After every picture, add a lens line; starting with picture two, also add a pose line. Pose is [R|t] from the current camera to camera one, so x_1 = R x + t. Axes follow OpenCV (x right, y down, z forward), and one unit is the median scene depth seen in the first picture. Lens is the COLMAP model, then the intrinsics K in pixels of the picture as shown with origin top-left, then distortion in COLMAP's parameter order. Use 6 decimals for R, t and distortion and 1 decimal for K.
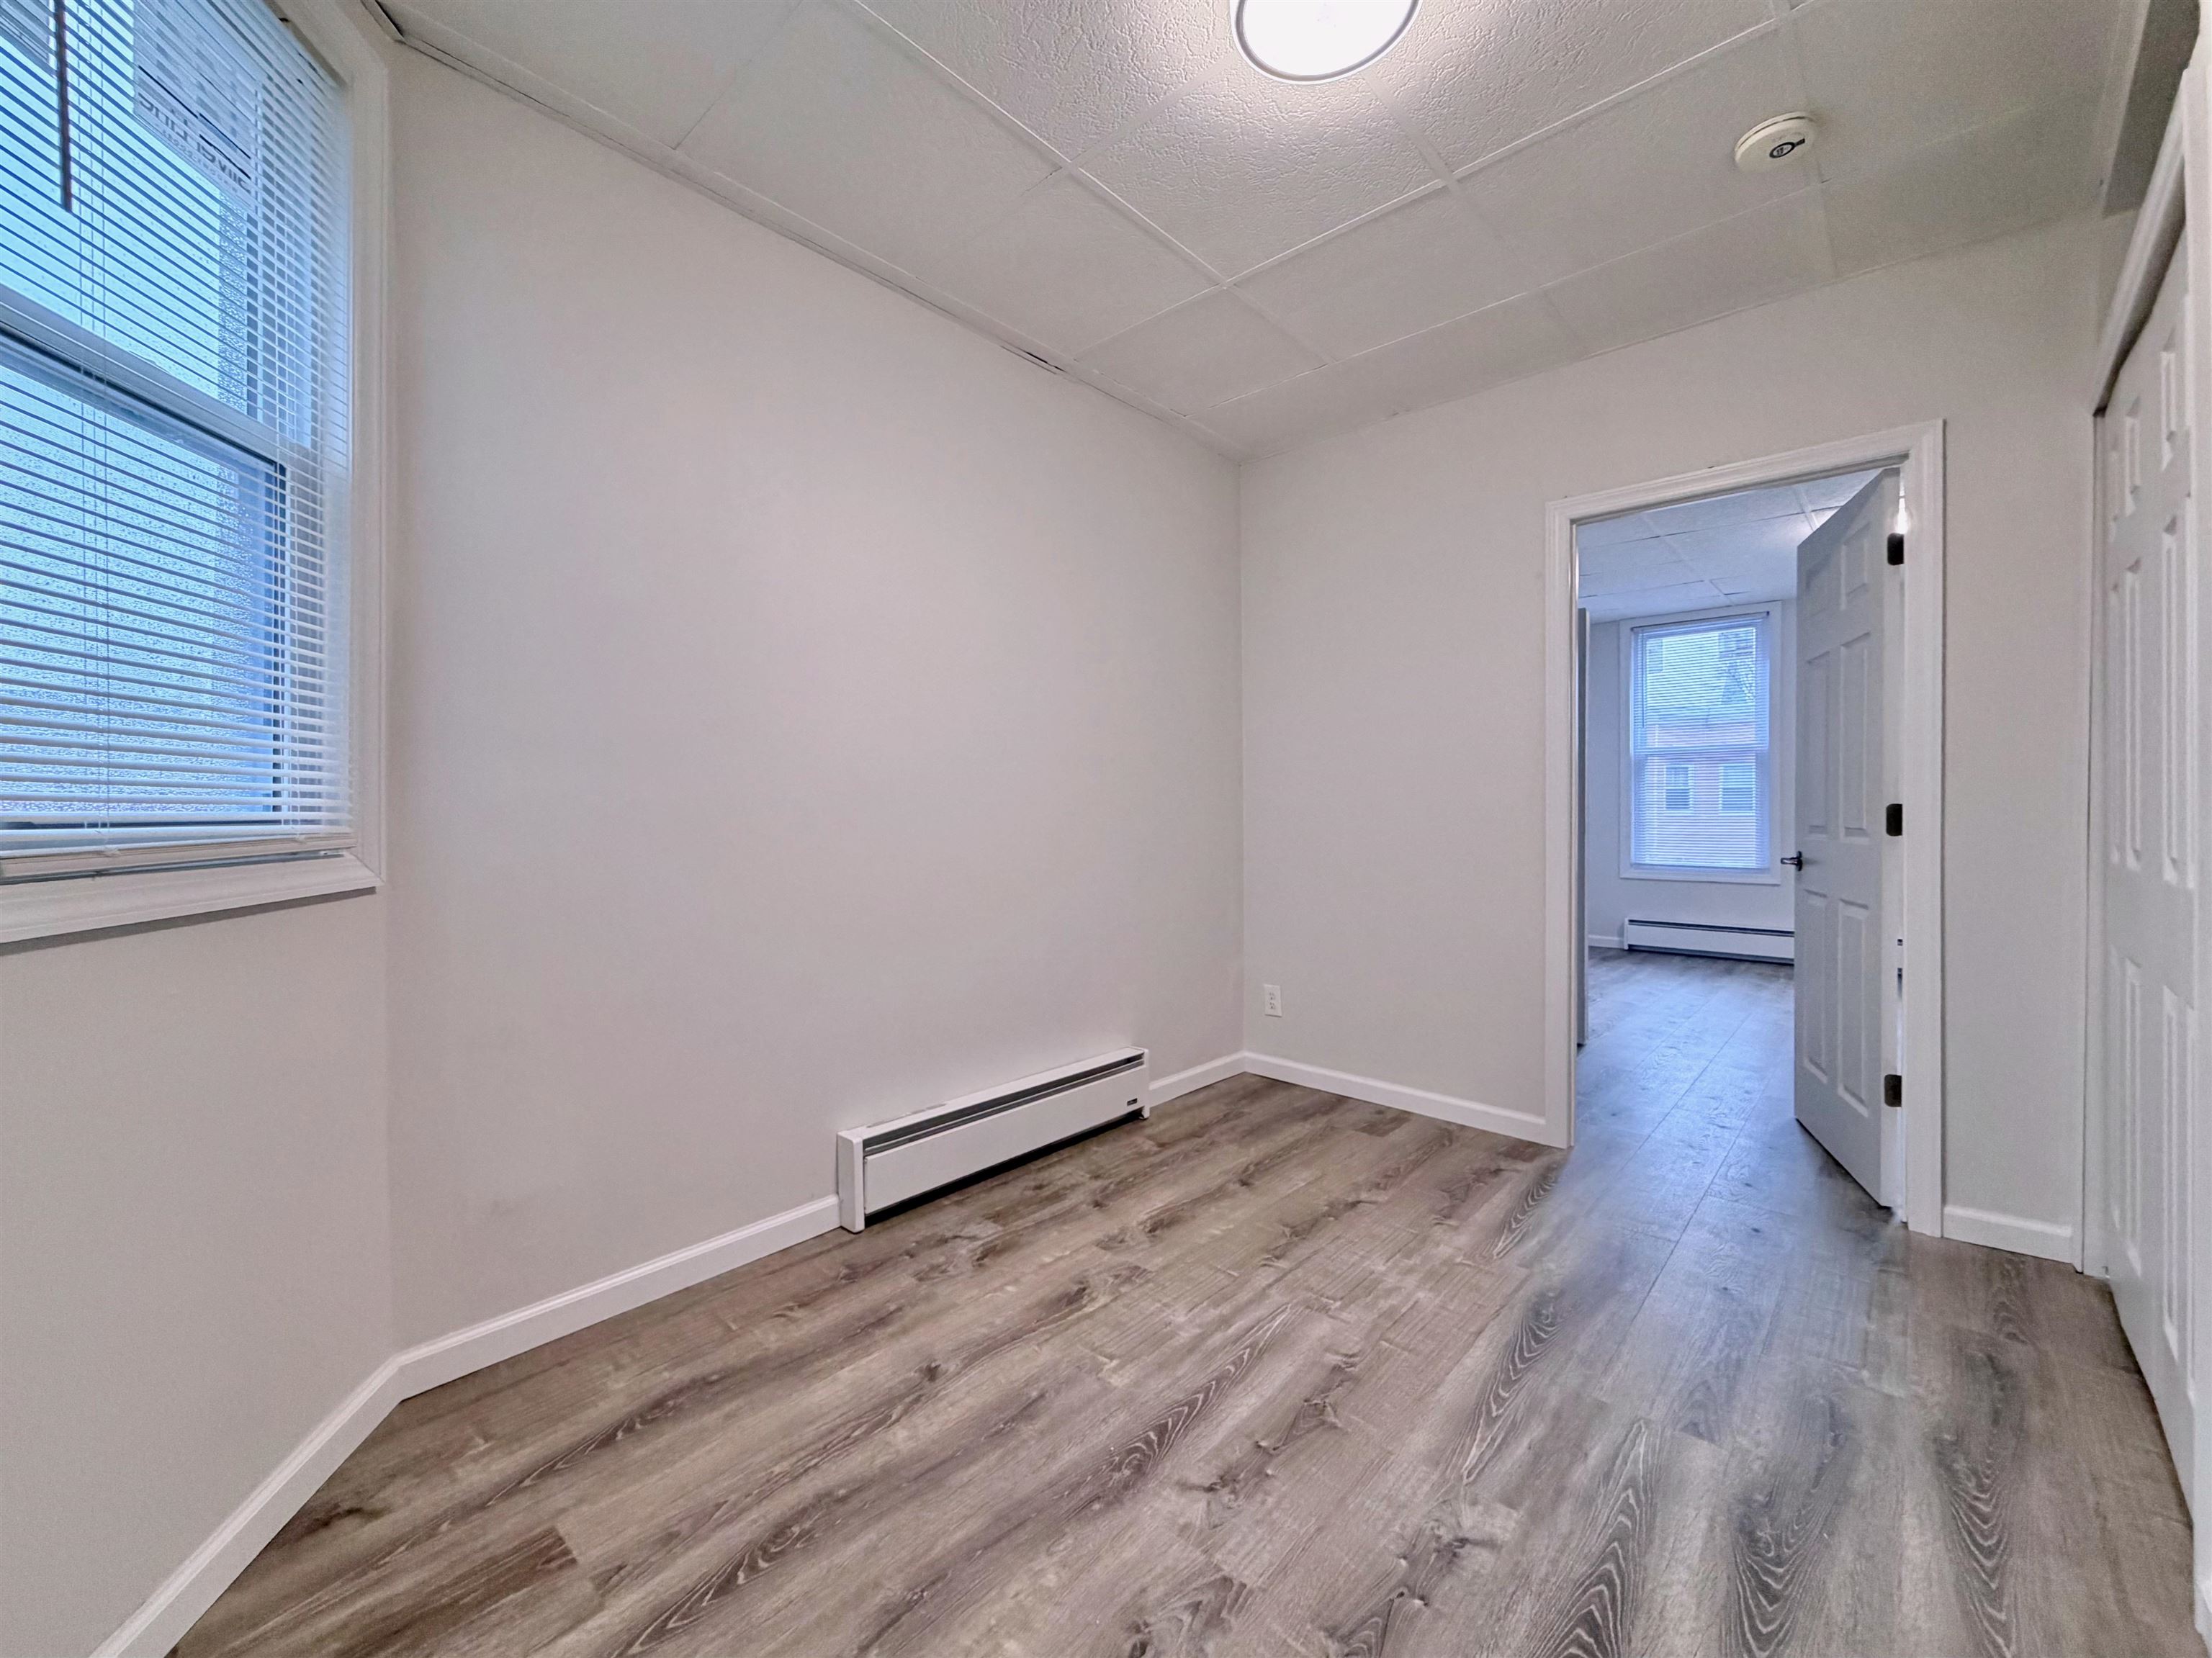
lens RADIAL K [[891.4, 0, 1100.1], [0, 891.4, 820.2], [0, 0, 1]] dist [-0.000804, -0.000354]
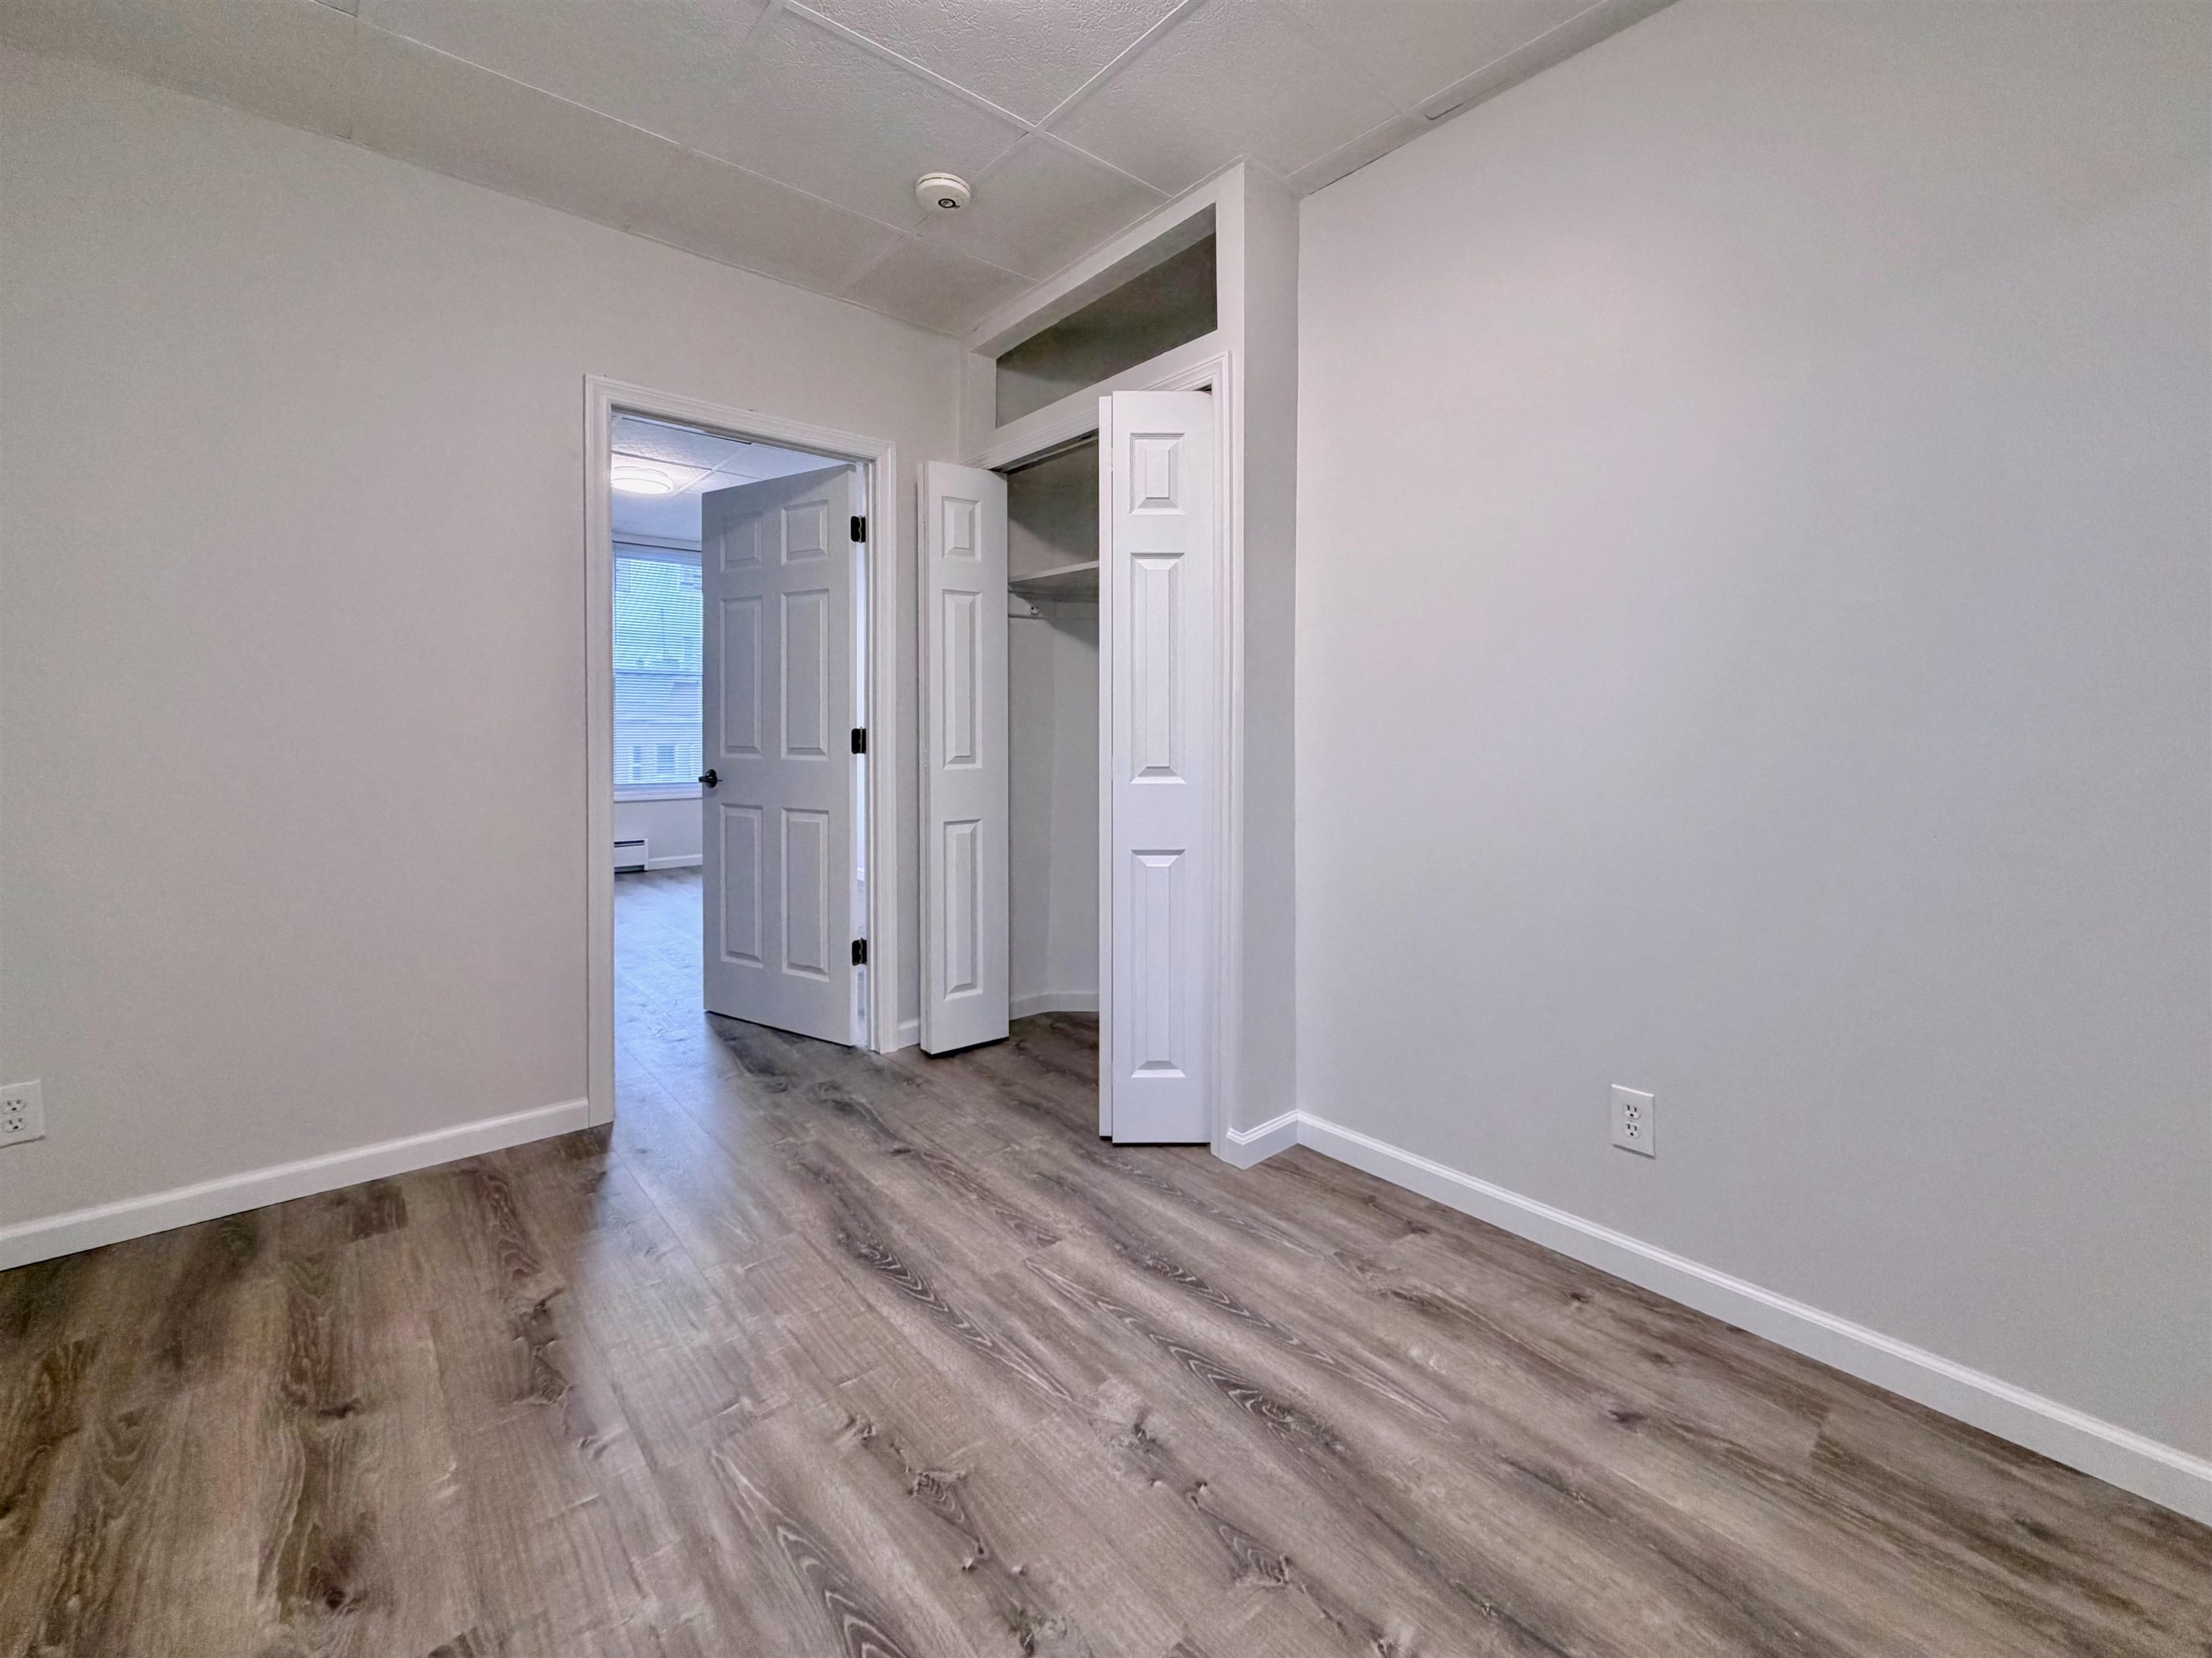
lens RADIAL K [[914.7, 0, 1101.3], [0, 914.7, 734.4], [0, 0, 1]] dist [-0.002148, -0.000682]
pose [[0.120933, -0.007656, 0.992631, -0.507344], [0.007671, 0.999948, 0.006778, -0.021923], [-0.992631, 0.006795, 0.120985, 0.679081]]
